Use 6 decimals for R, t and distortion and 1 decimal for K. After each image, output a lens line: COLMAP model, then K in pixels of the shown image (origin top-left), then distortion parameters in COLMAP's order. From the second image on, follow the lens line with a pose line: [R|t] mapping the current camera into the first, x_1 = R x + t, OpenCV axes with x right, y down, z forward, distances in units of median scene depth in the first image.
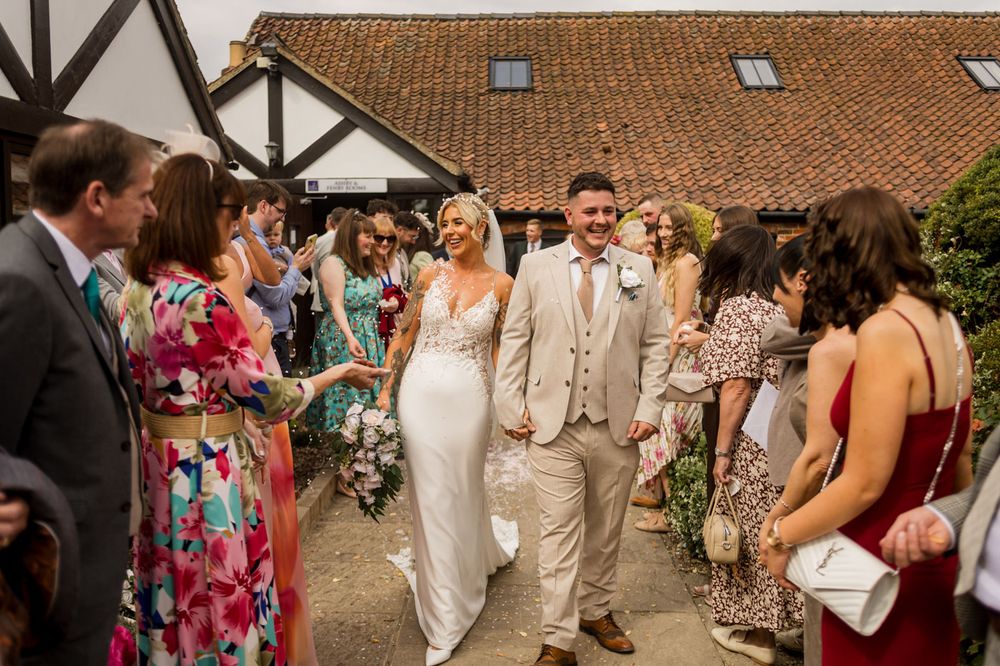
lens RADIAL K [[851.2, 0, 526.0], [0, 851.2, 263.4], [0, 0, 1]] dist [-0.019389, 0.001471]
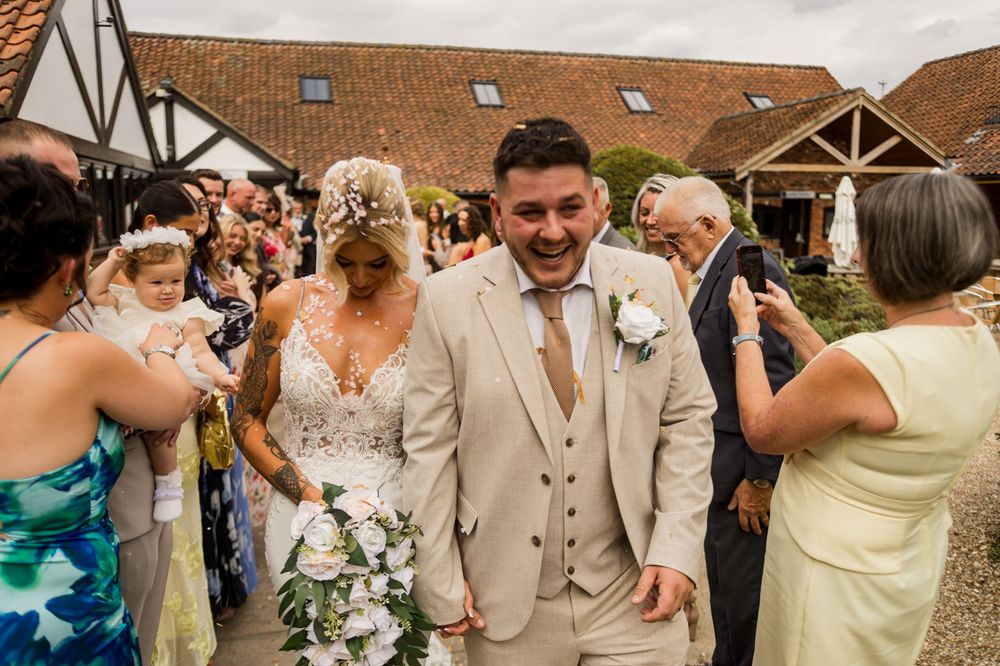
lens RADIAL K [[1023.6, 0, 559.1], [0, 1023.6, 324.2], [0, 0, 1]] dist [0.005282, 0.000000]
pose [[0.965286, -0.022891, 0.260191, -0.084462], [-0.002751, 0.995206, 0.097762, -0.001352], [-0.261182, -0.095084, 0.960595, -0.829148]]
